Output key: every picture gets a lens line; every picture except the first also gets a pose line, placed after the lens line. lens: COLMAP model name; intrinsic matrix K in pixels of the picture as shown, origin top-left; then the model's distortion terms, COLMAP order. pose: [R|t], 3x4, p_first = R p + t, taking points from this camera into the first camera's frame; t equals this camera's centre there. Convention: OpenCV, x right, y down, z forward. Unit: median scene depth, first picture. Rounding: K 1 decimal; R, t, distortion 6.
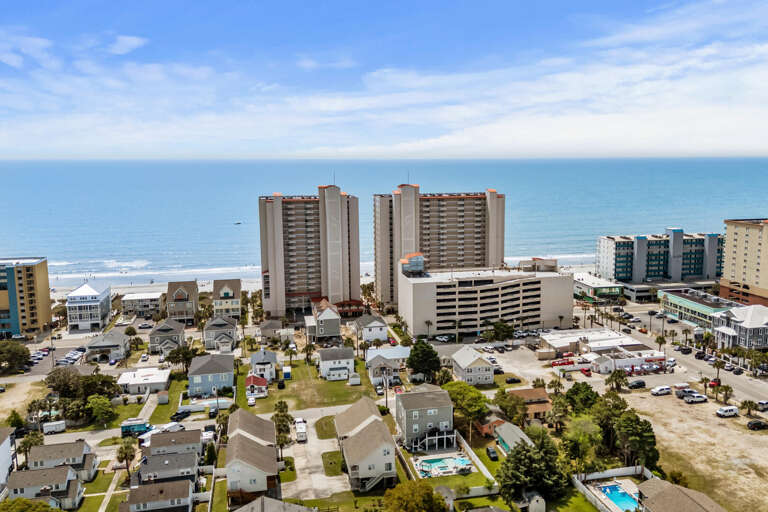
lens RADIAL K [[678.3, 0, 384.0], [0, 678.3, 256.0], [0, 0, 1]] dist [0.061416, -0.008346]
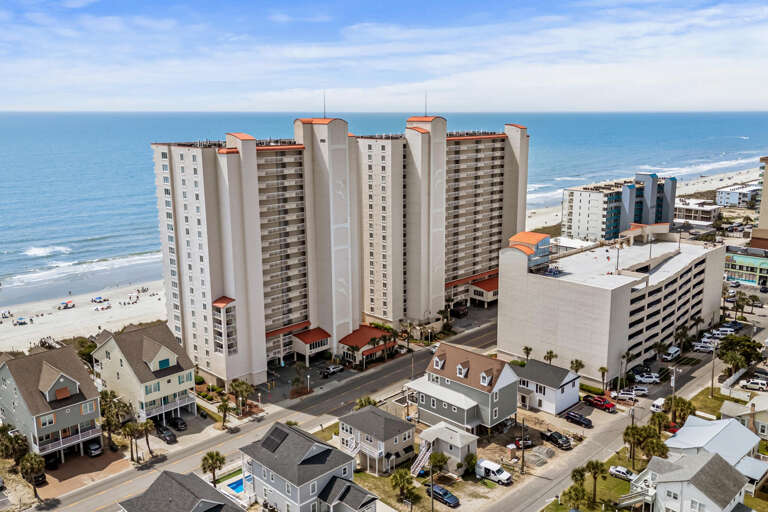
lens RADIAL K [[678.3, 0, 384.0], [0, 678.3, 256.0], [0, 0, 1]] dist [0.061416, -0.008346]
pose [[0.829103, -0.111944, 0.547775, -0.390984], [0.073892, 0.993096, 0.091107, -0.049389], [-0.554192, -0.035061, 0.831650, 0.614056]]
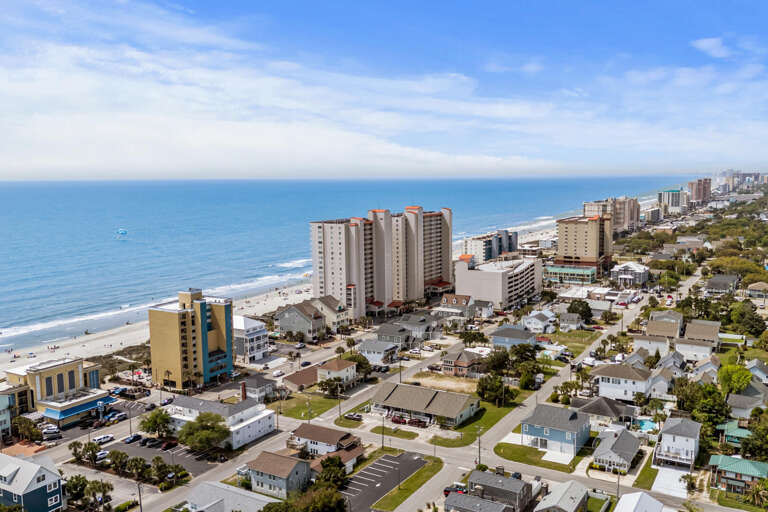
lens RADIAL K [[678.3, 0, 384.0], [0, 678.3, 256.0], [0, 0, 1]] dist [0.061416, -0.008346]
pose [[0.686891, -0.088826, 0.721312, -1.111997], [0.111031, 0.993678, 0.016635, -0.045626], [-0.718229, 0.068661, 0.692411, 0.170379]]
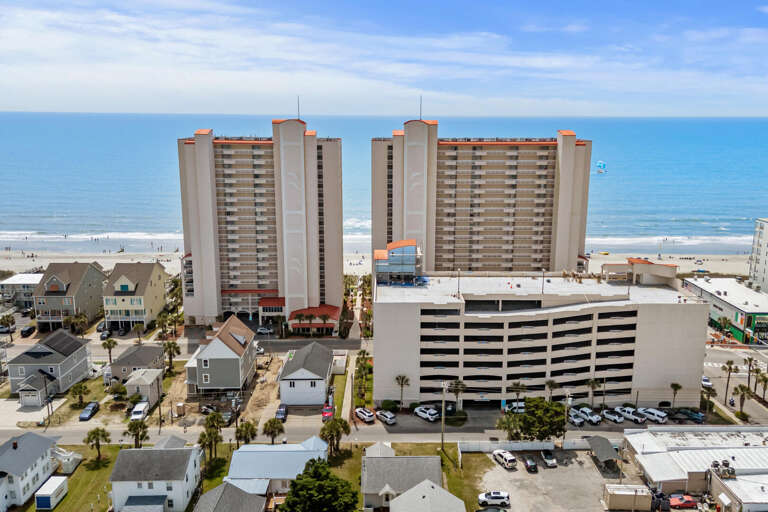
lens RADIAL K [[653.4, 0, 384.0], [0, 653.4, 256.0], [0, 0, 1]] dist [0.093467, -0.150442]
pose [[0.981998, 0.052042, -0.181582, 0.132627], [-0.040202, 0.996855, 0.068288, -0.028450], [0.184565, -0.059759, 0.981002, 0.490397]]
